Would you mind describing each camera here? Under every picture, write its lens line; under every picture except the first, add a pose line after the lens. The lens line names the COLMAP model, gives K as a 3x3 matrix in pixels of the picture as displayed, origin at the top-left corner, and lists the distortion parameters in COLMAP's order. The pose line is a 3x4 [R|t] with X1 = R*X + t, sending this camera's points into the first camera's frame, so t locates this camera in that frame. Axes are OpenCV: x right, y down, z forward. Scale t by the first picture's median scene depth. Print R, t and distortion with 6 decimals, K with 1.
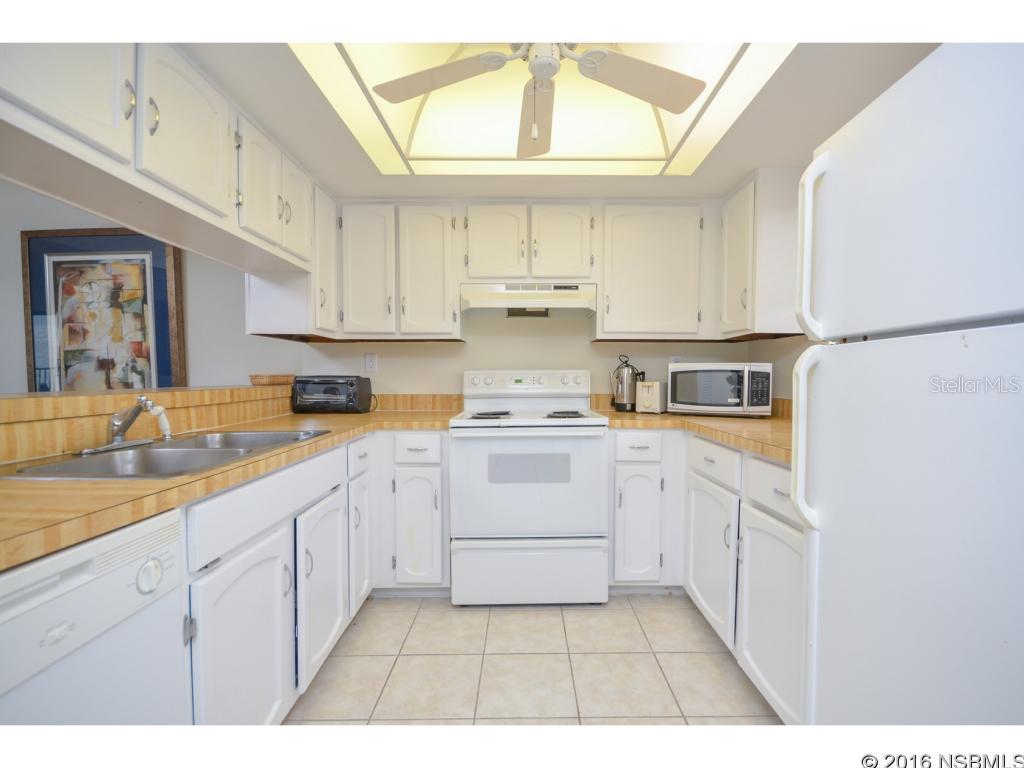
lens RADIAL K [[454.2, 0, 503.6], [0, 454.2, 377.5], [0, 0, 1]] dist [0.010298, -0.007541]
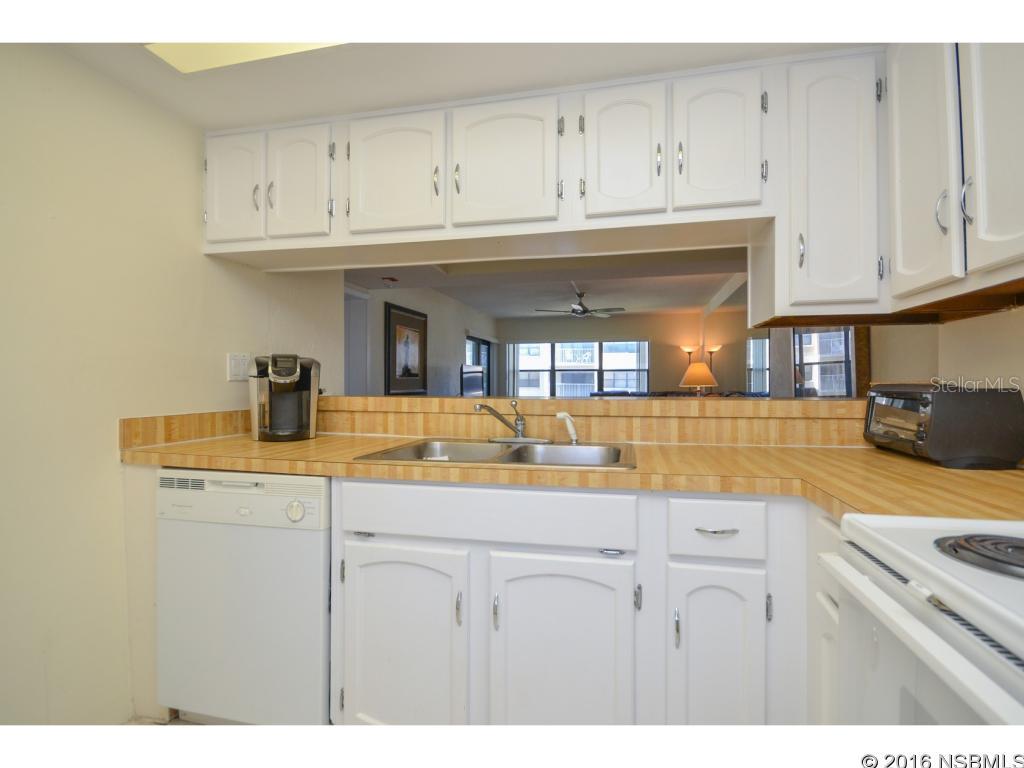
lens RADIAL K [[454.2, 0, 533.2], [0, 454.2, 368.1], [0, 0, 1]] dist [0.010298, -0.007541]
pose [[-0.222728, -0.010617, -0.974823, 0.247729], [0.006070, 0.999906, -0.012277, -0.022569], [0.974862, -0.008651, -0.222642, 0.836729]]
